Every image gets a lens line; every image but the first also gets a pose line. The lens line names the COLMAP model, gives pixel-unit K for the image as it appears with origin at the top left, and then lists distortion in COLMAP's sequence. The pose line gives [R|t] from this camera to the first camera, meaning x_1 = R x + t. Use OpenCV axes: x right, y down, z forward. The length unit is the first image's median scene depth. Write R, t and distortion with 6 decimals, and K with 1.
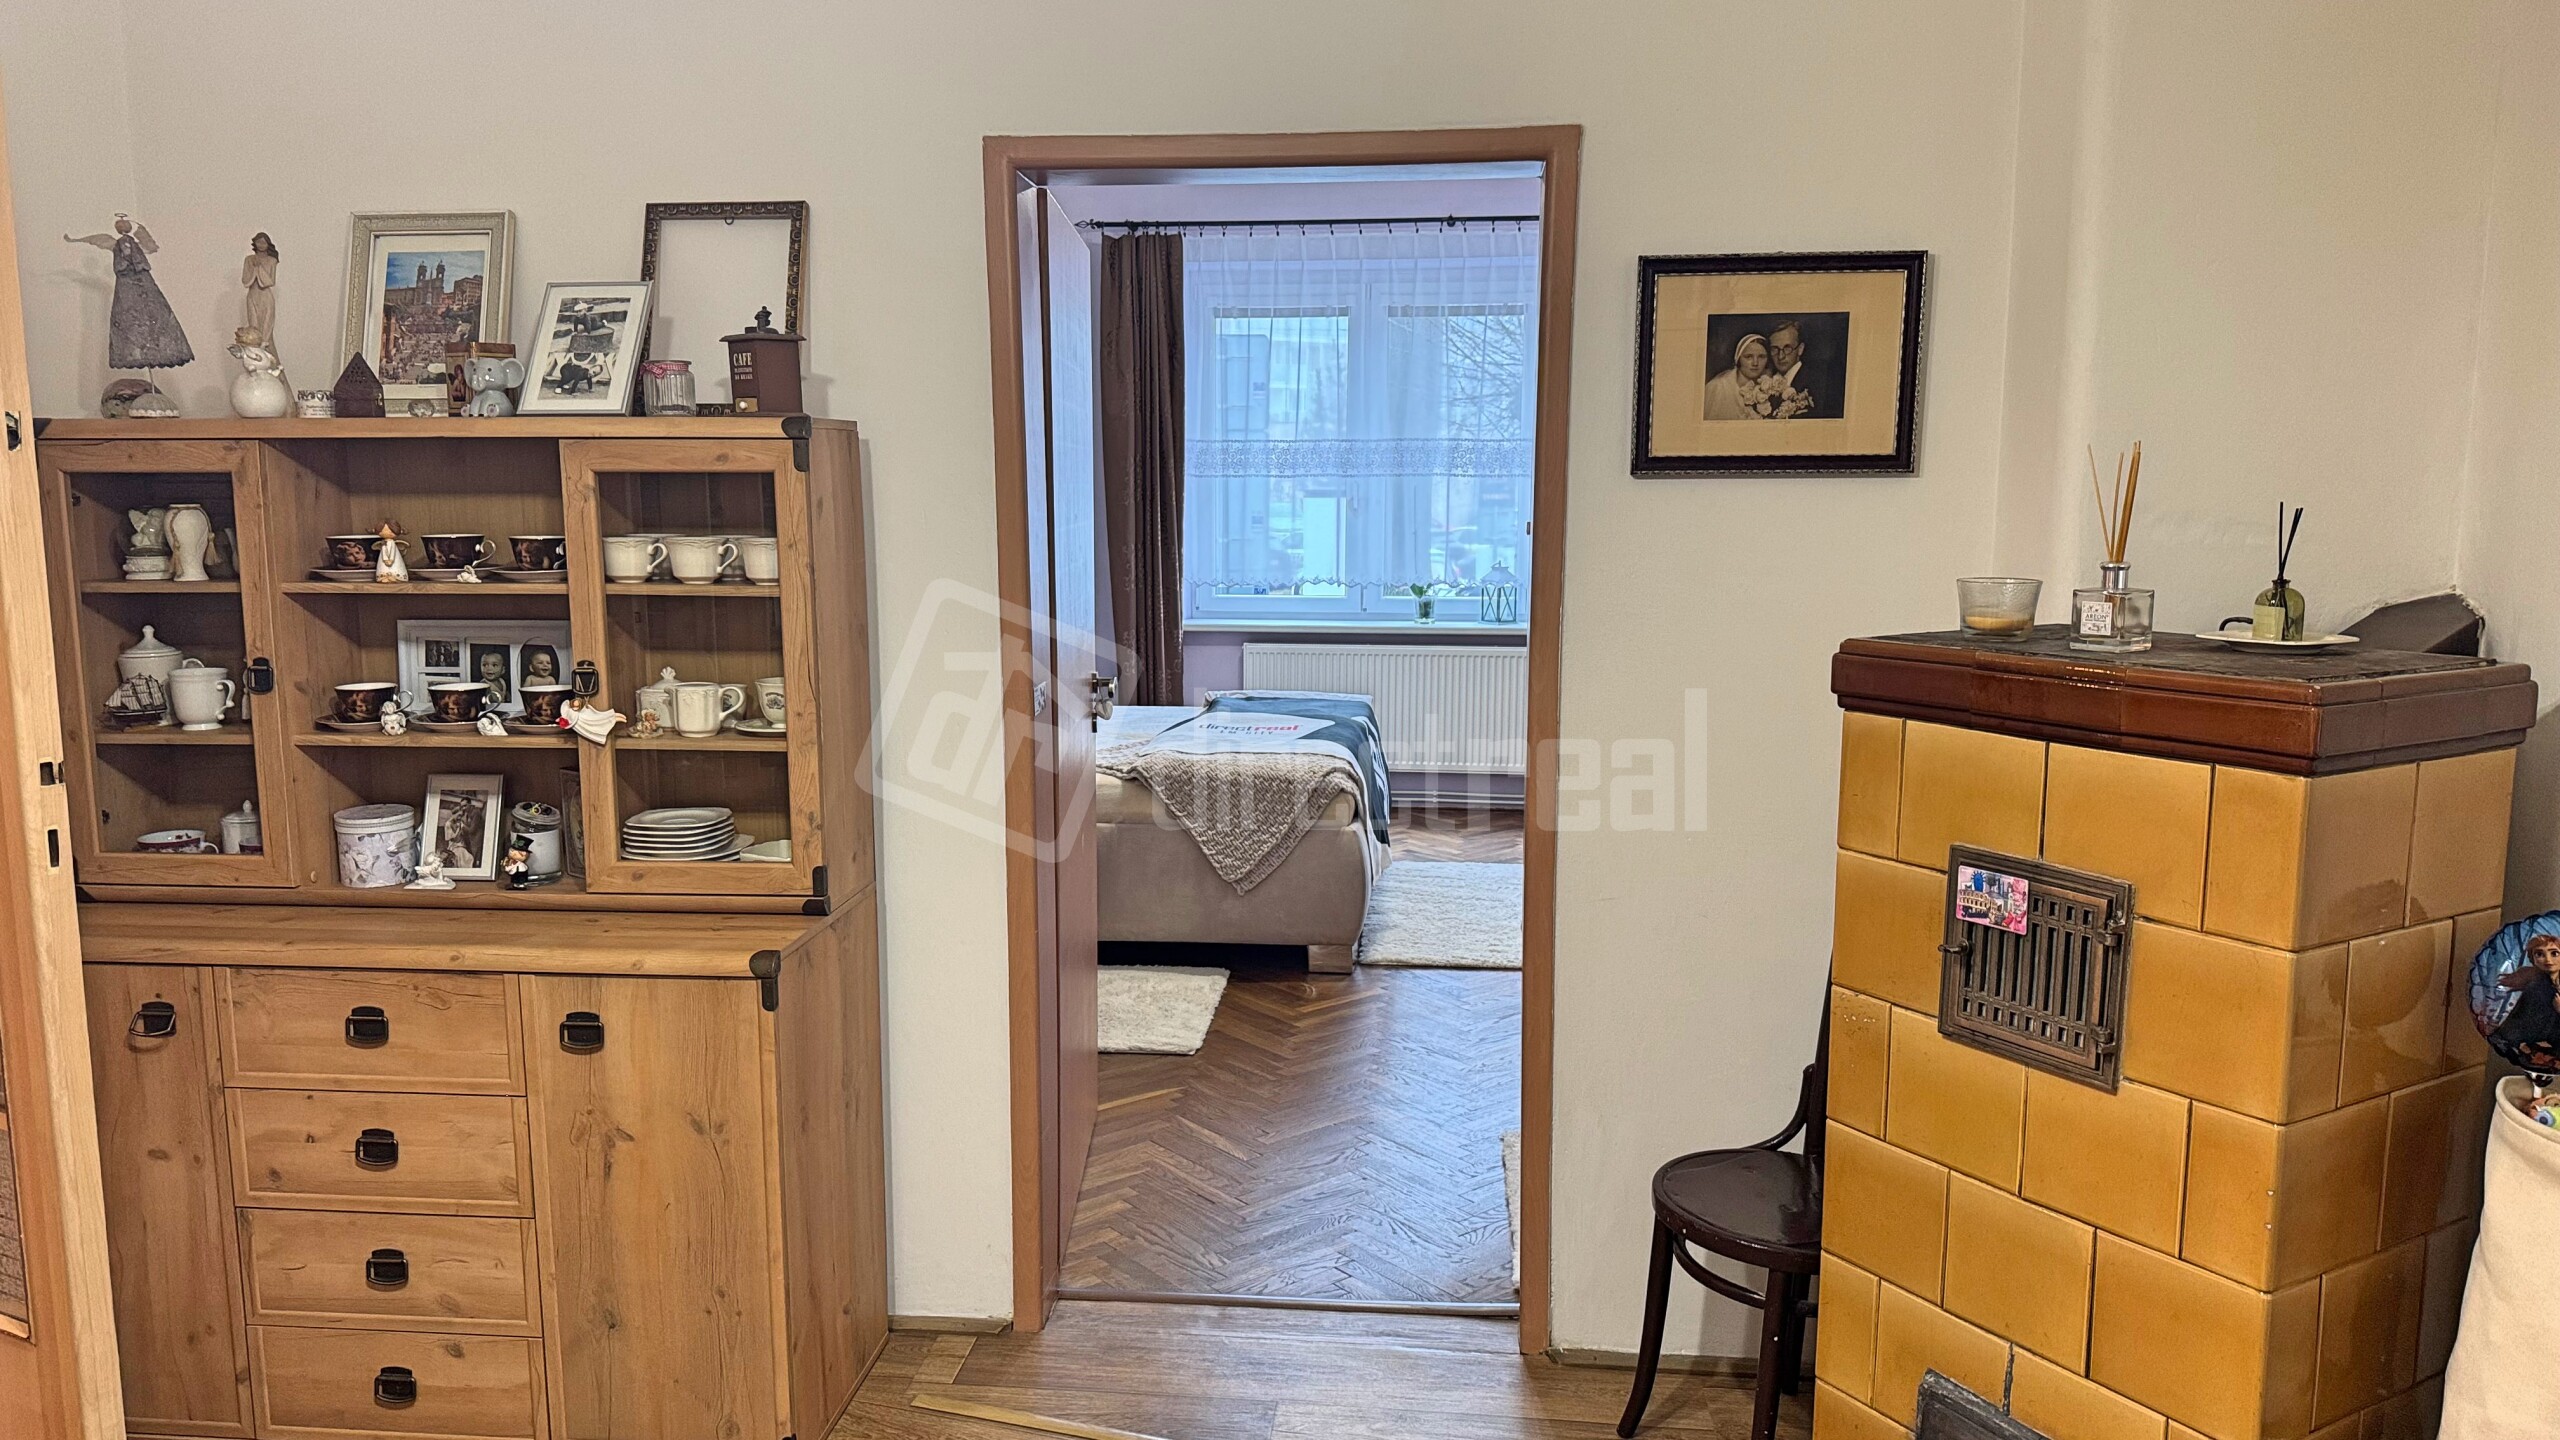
lens RADIAL K [[1777.4, 0, 1275.4], [0, 1777.4, 732.0], [0, 0, 1]] dist [0.067895, -0.069736]
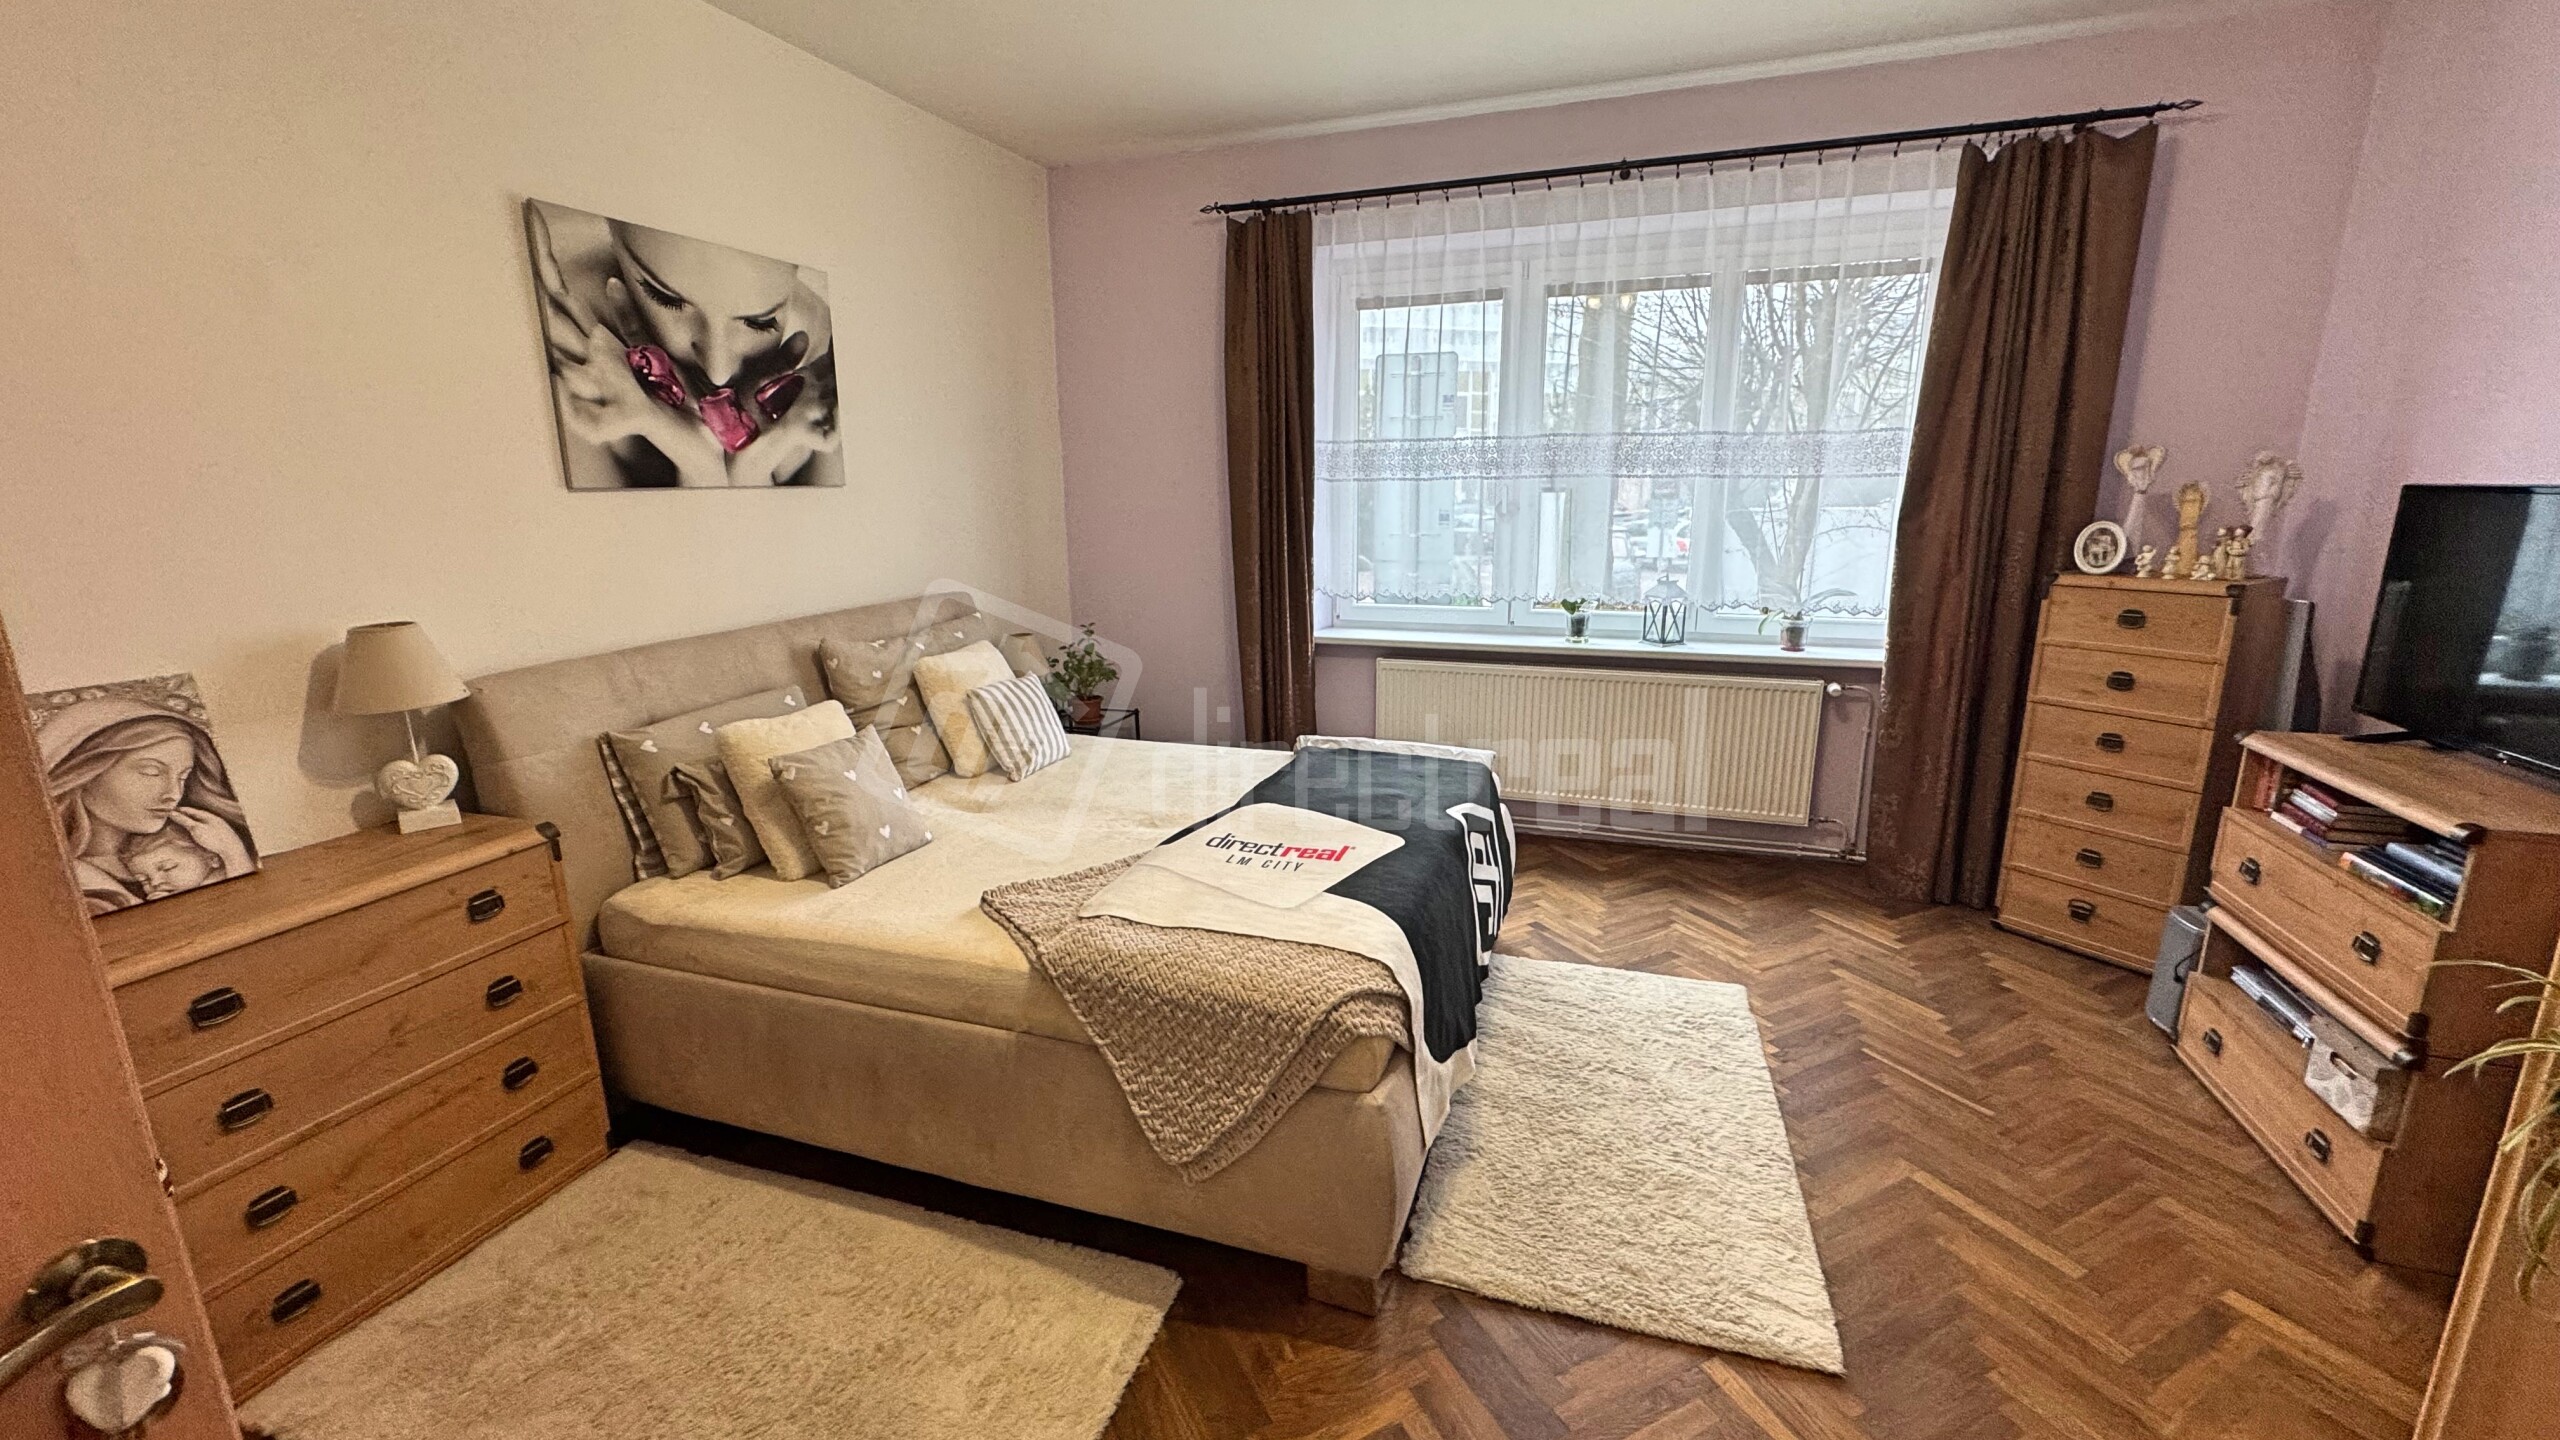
lens RADIAL K [[1010.3, 0, 1277.0], [0, 1010.3, 701.2], [0, 0, 1]] dist [-0.004120, 0.001373]
pose [[0.972203, 0.036841, -0.231223, 0.057628], [-0.019701, 0.996913, 0.076007, -0.069217], [0.233309, -0.069339, 0.969927, 0.478924]]
